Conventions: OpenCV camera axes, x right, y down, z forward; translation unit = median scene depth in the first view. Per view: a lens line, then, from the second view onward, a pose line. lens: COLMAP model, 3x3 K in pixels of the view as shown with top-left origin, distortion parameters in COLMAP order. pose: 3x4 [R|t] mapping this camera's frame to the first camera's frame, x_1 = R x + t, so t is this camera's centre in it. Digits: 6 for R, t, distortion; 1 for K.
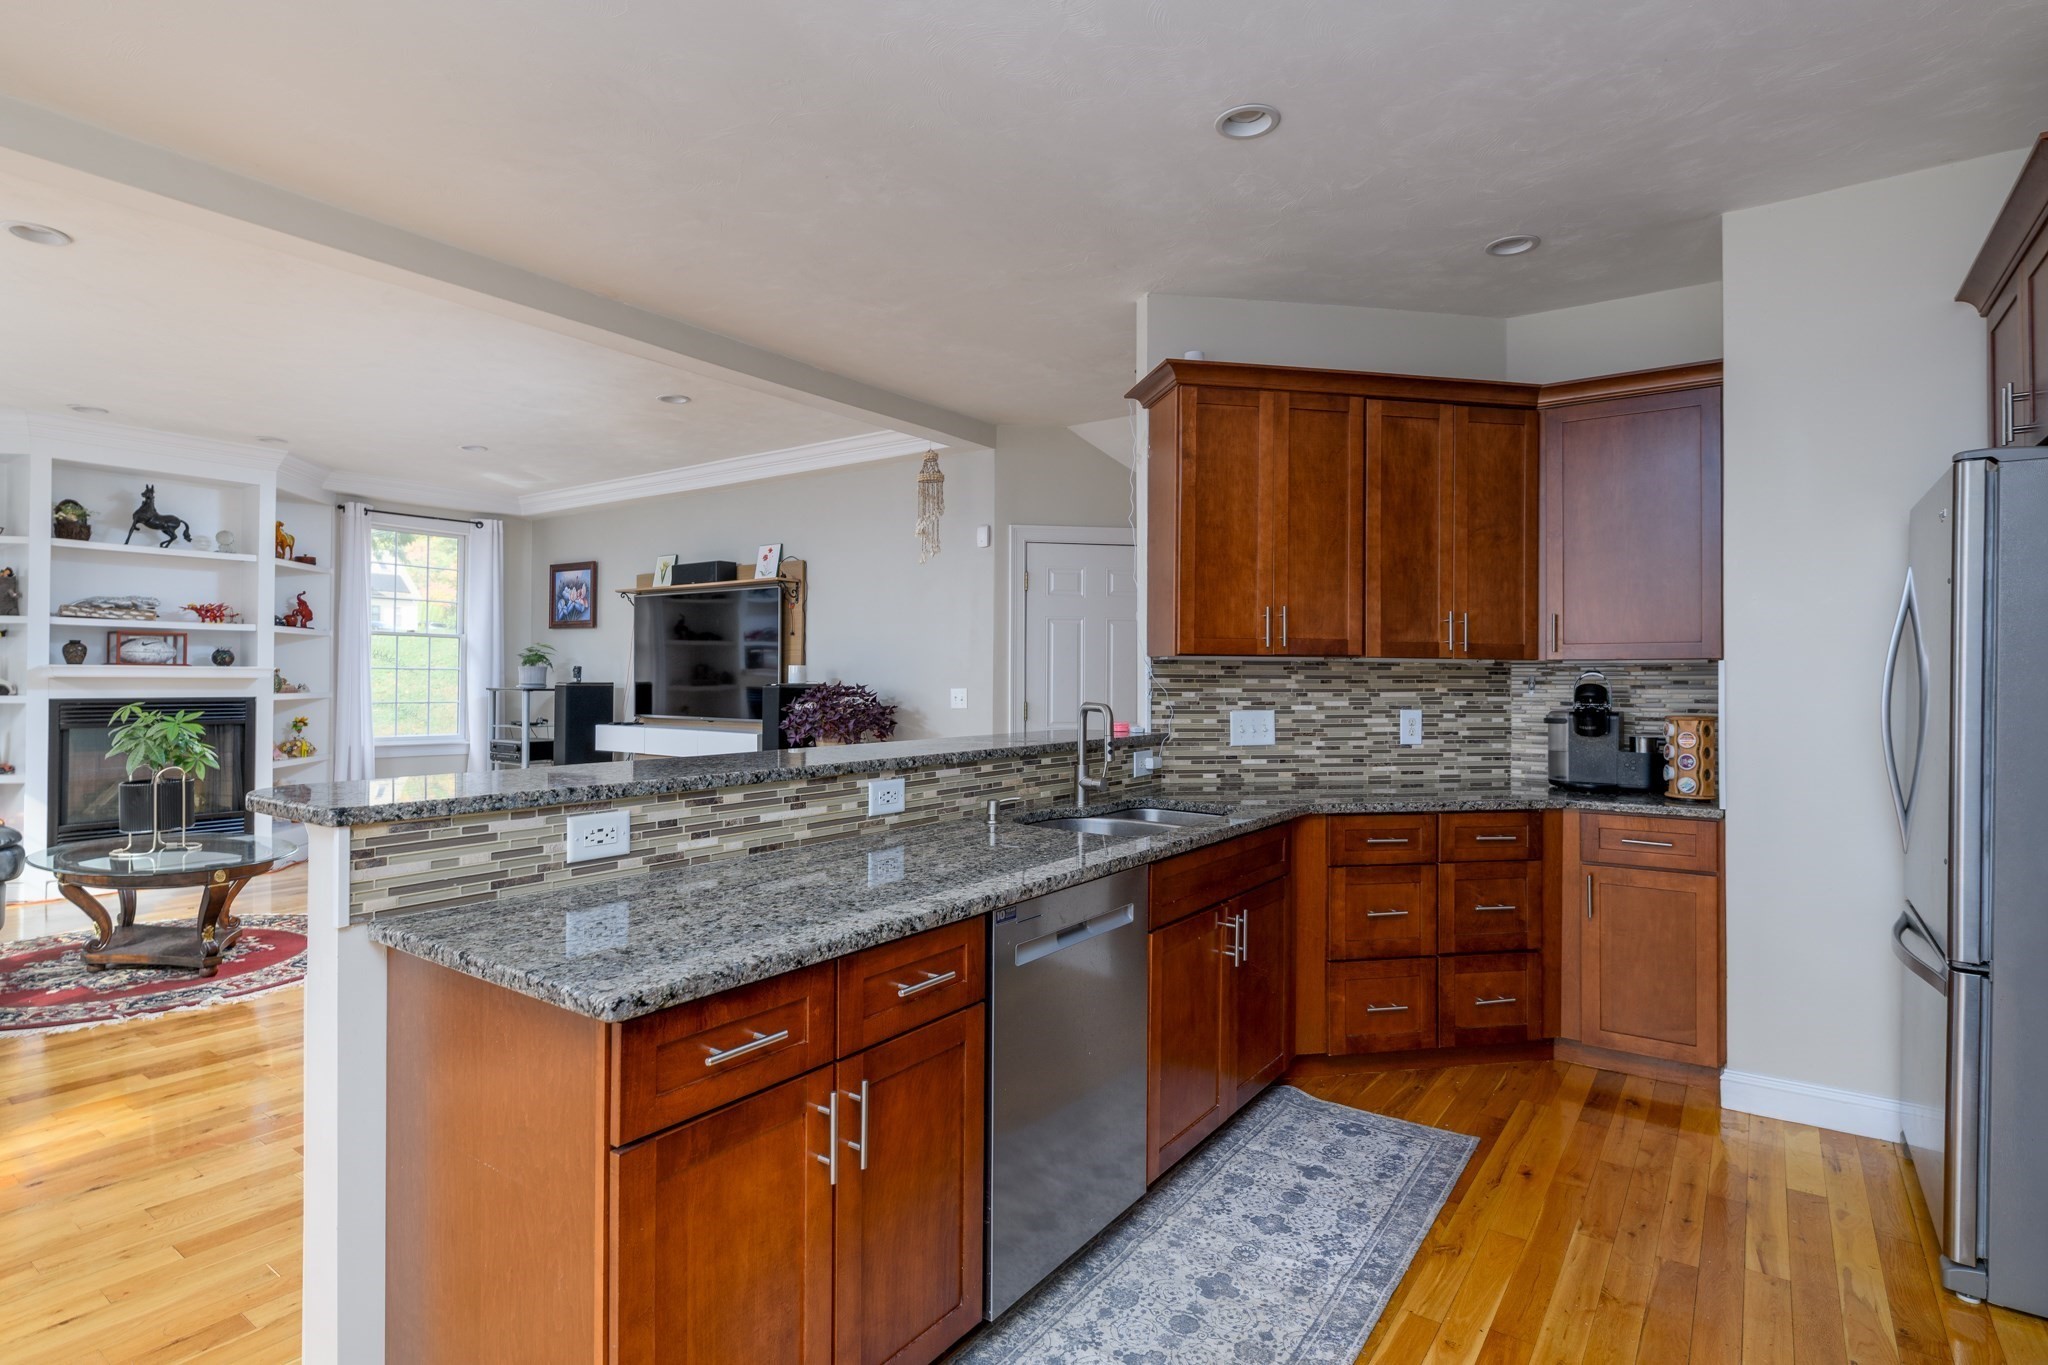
lens RADIAL K [[1037.8, 0, 1021.6], [0, 1037.8, 666.3], [0, 0, 1]] dist [-0.001717, 0.000616]
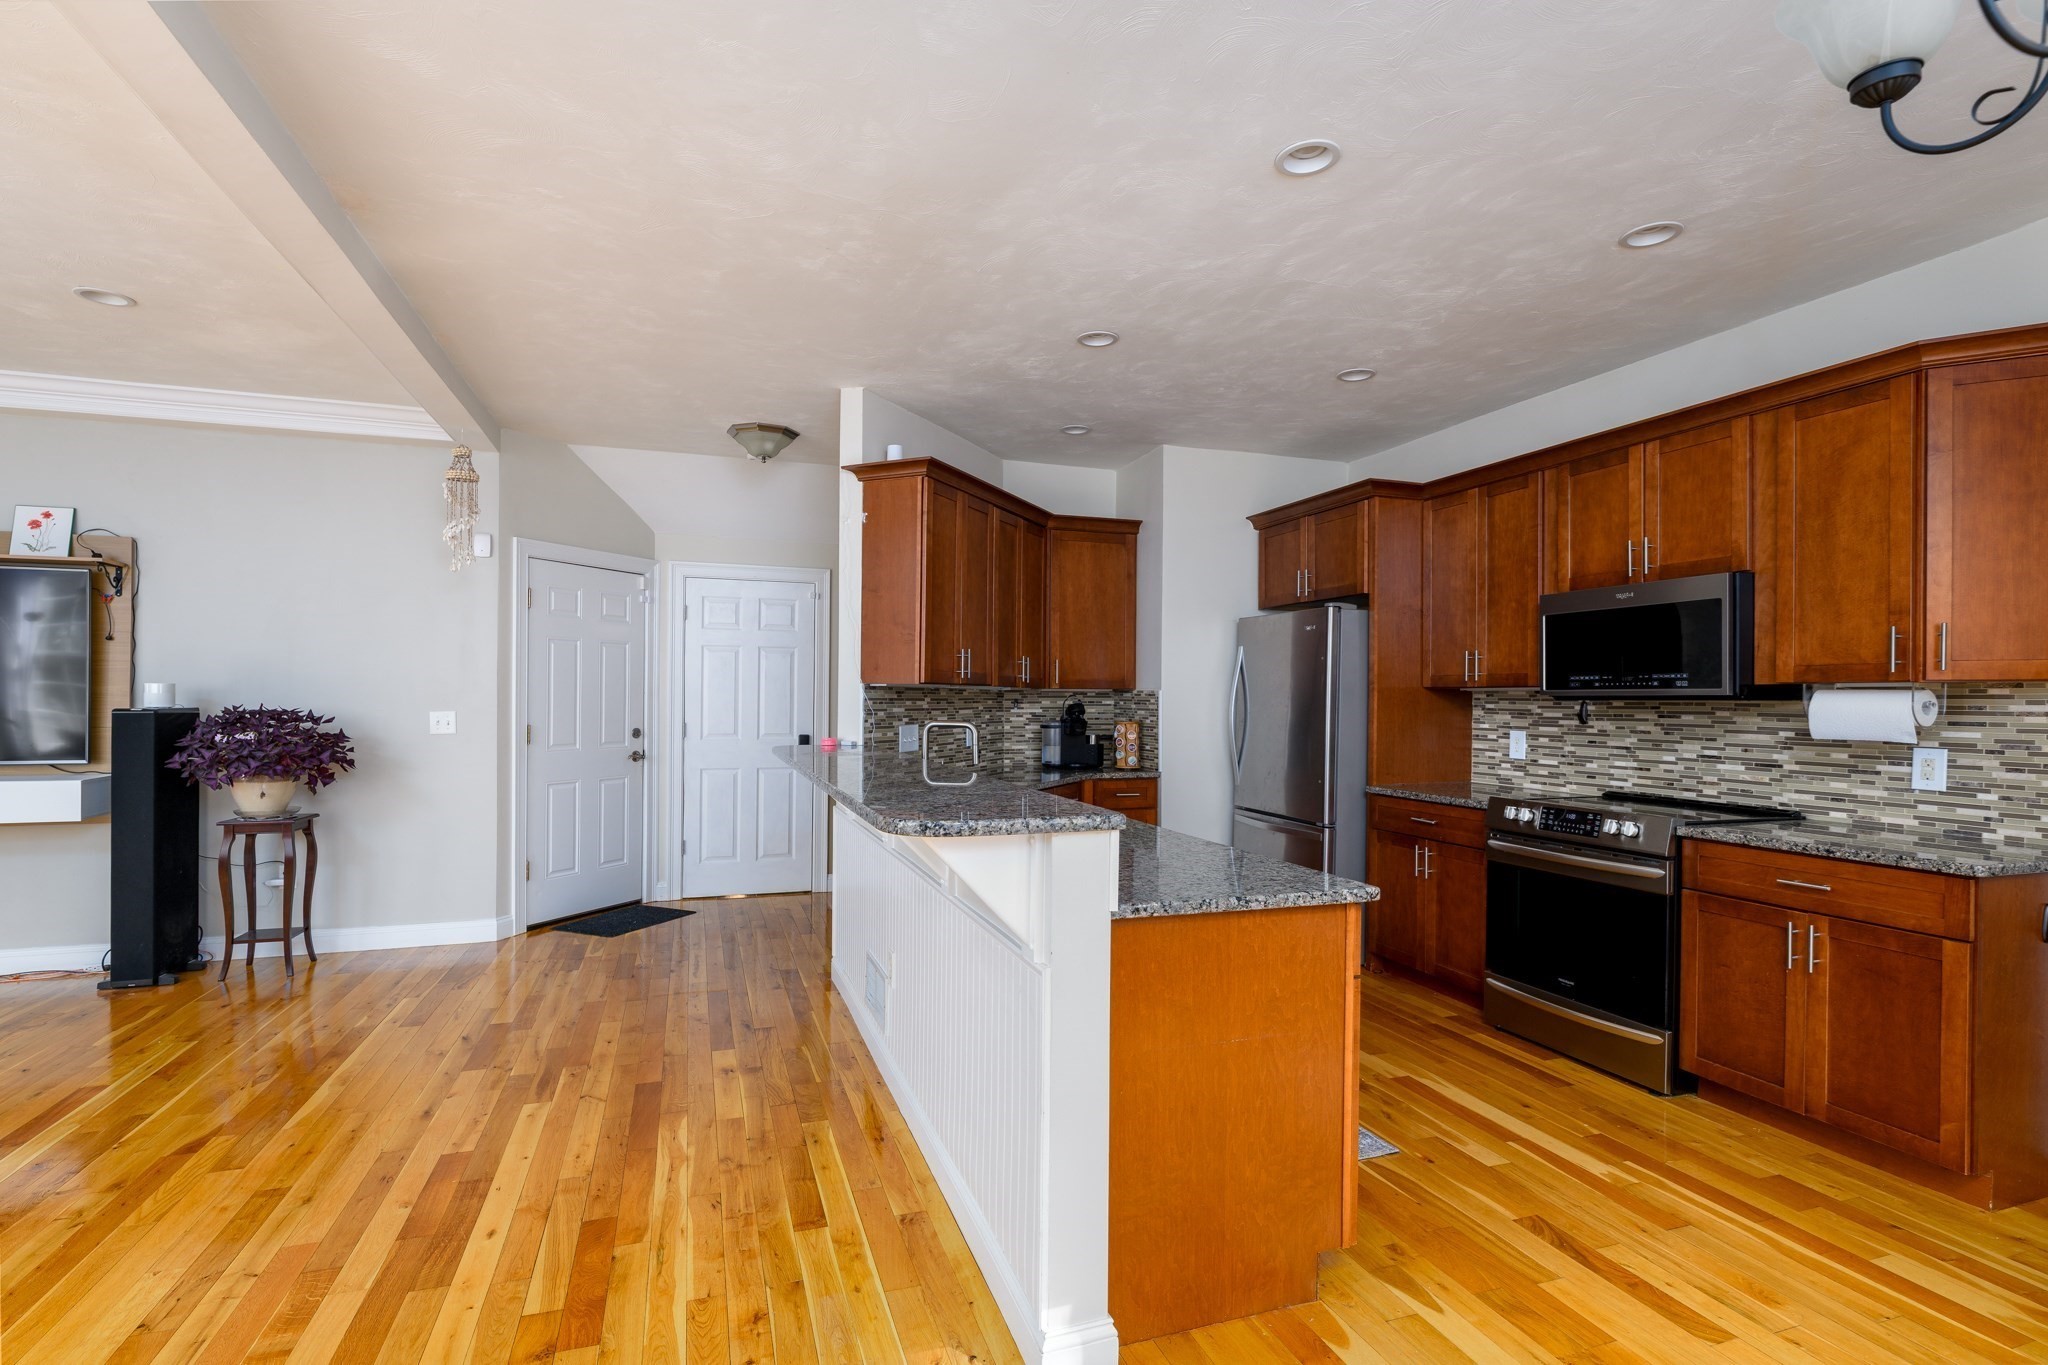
lens RADIAL K [[959.7, 0, 1019.1], [0, 959.7, 705.1], [0, 0, 1]] dist [-0.001961, -0.000466]
pose [[0.581903, -0.007568, 0.813223, -0.676701], [-0.010190, 0.999810, 0.016596, -0.004080], [-0.813194, -0.017944, 0.581715, 0.177534]]
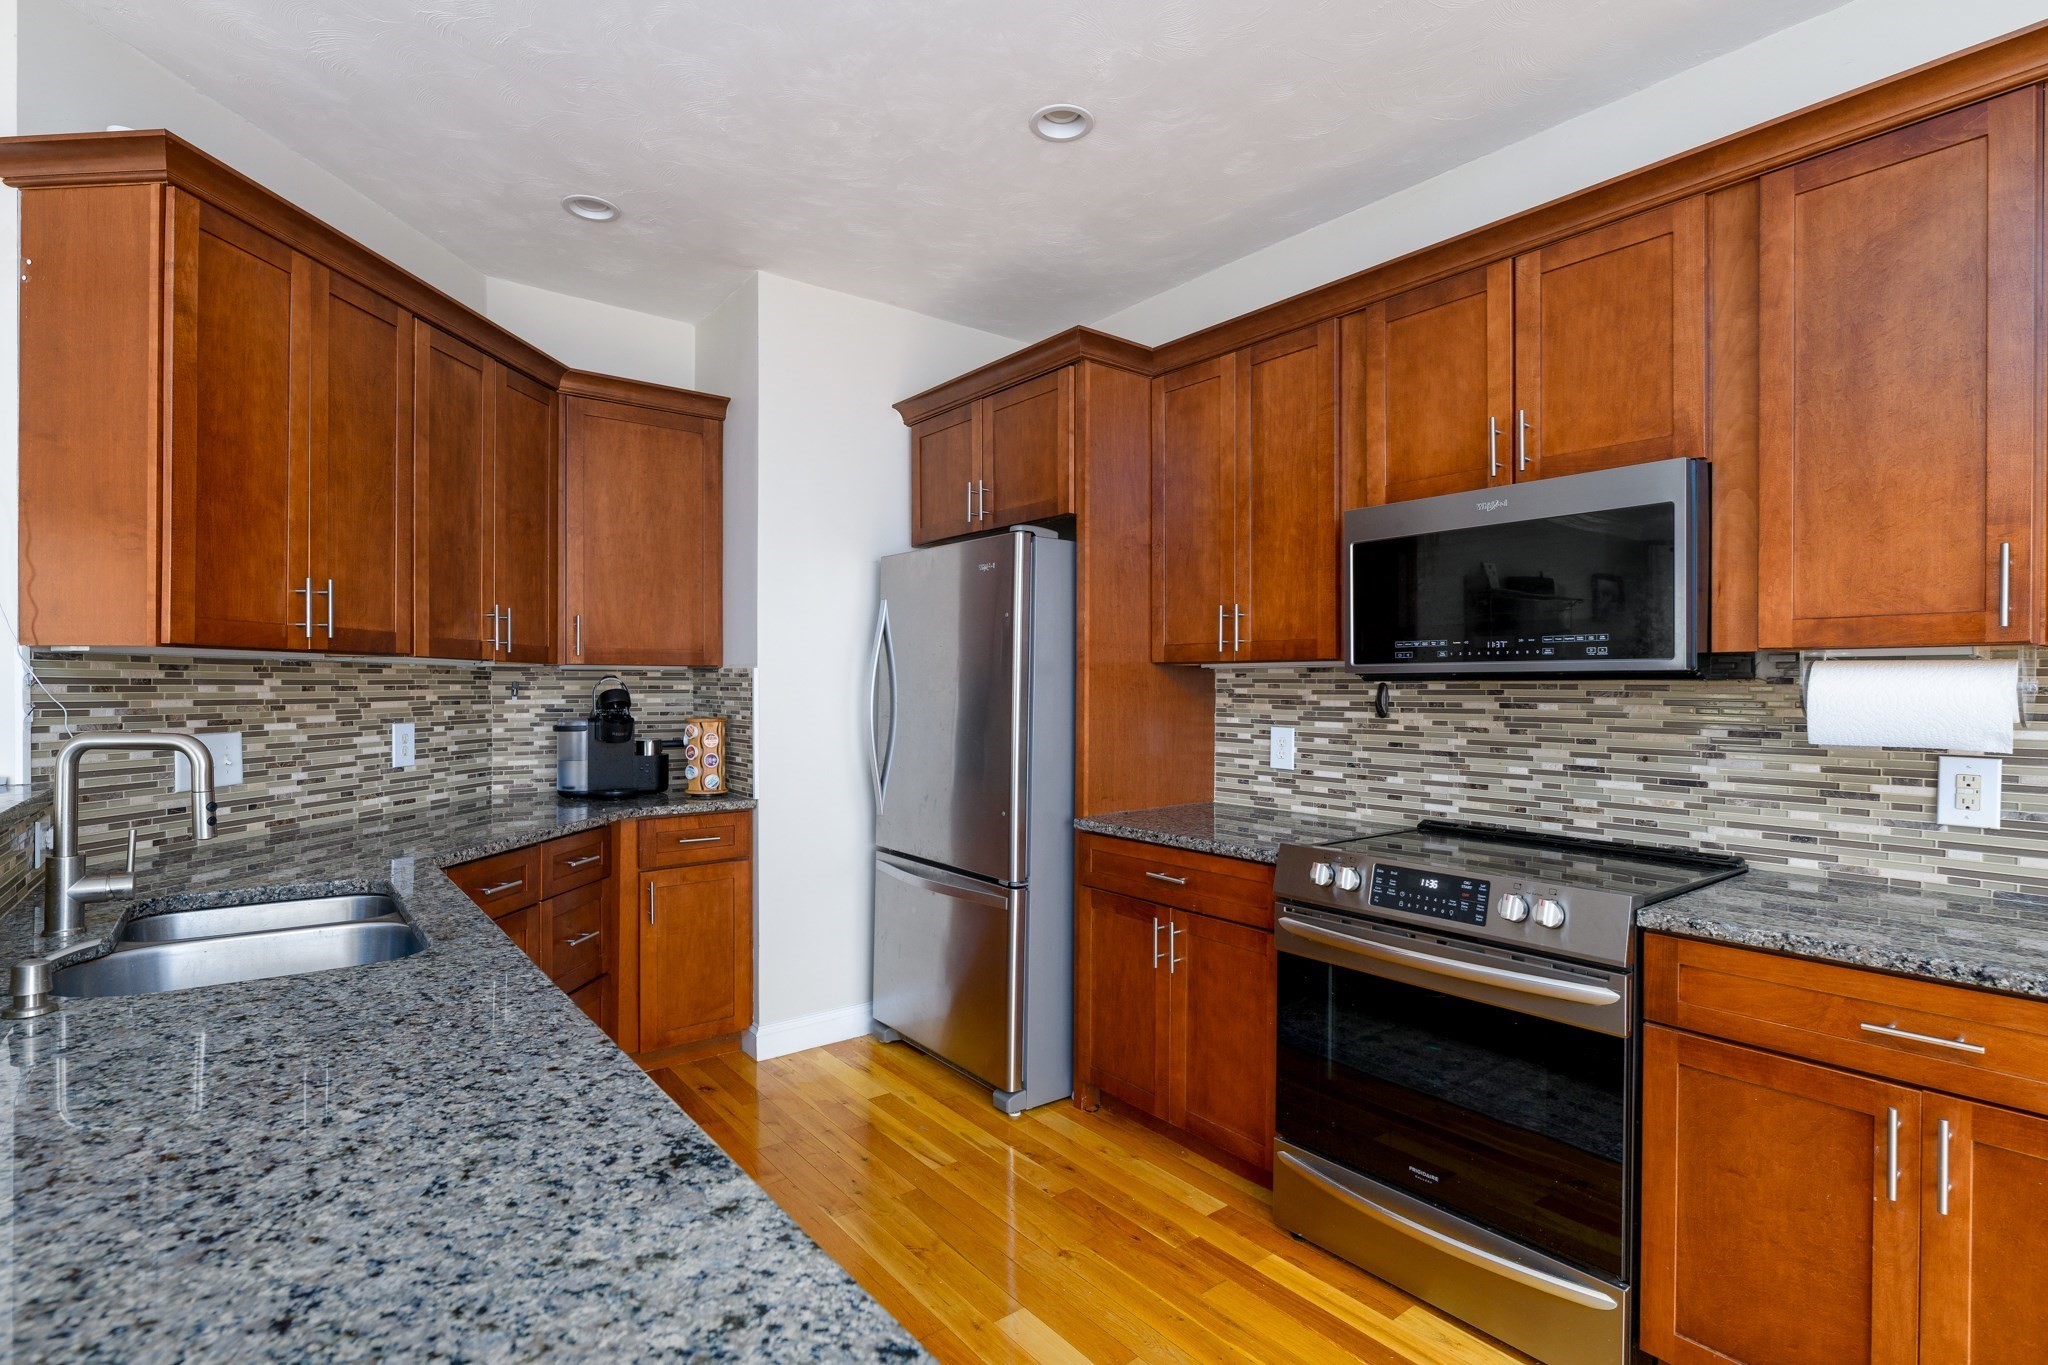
lens RADIAL K [[984.5, 0, 1015.6], [0, 984.5, 689.9], [0, 0, 1]] dist [-0.001788, -0.000136]
pose [[0.288687, -0.008101, 0.957389, -0.216296], [-0.010760, 0.999874, 0.011705, 0.002414], [-0.957363, -0.013680, 0.288564, 0.337942]]
